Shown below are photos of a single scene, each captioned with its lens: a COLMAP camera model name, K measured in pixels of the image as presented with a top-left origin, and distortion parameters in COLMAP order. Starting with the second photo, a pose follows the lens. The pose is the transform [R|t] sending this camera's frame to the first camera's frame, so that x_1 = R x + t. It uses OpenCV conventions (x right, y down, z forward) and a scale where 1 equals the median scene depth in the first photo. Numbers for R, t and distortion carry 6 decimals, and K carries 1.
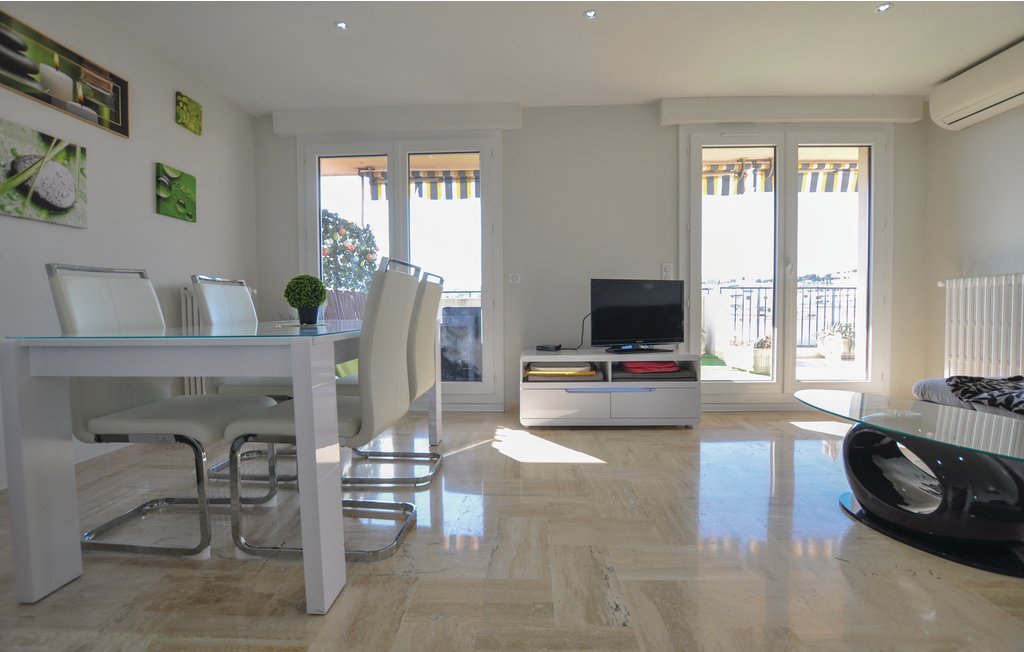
lens RADIAL K [[452.5, 0, 507.9], [0, 452.5, 316.3], [0, 0, 1]] dist [-0.028258, 0.000965]
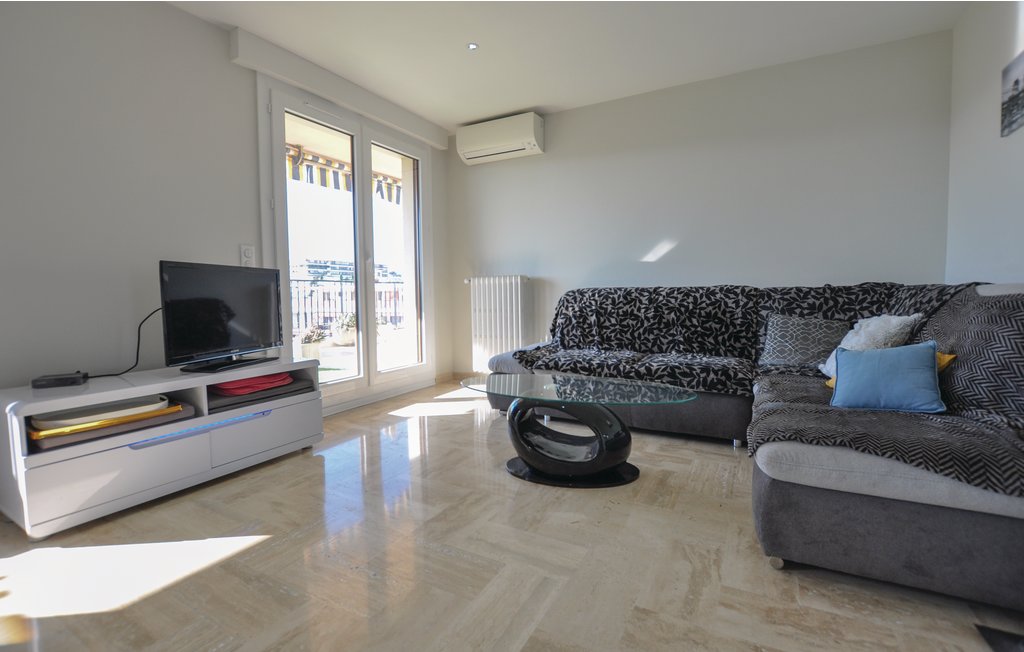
lens RADIAL K [[452.5, 0, 507.9], [0, 452.5, 316.3], [0, 0, 1]] dist [-0.028258, 0.000965]
pose [[0.444436, -0.044081, 0.894726, -0.173328], [0.027425, 0.998990, 0.035595, -0.015599], [-0.895391, 0.008718, 0.445196, 0.317844]]
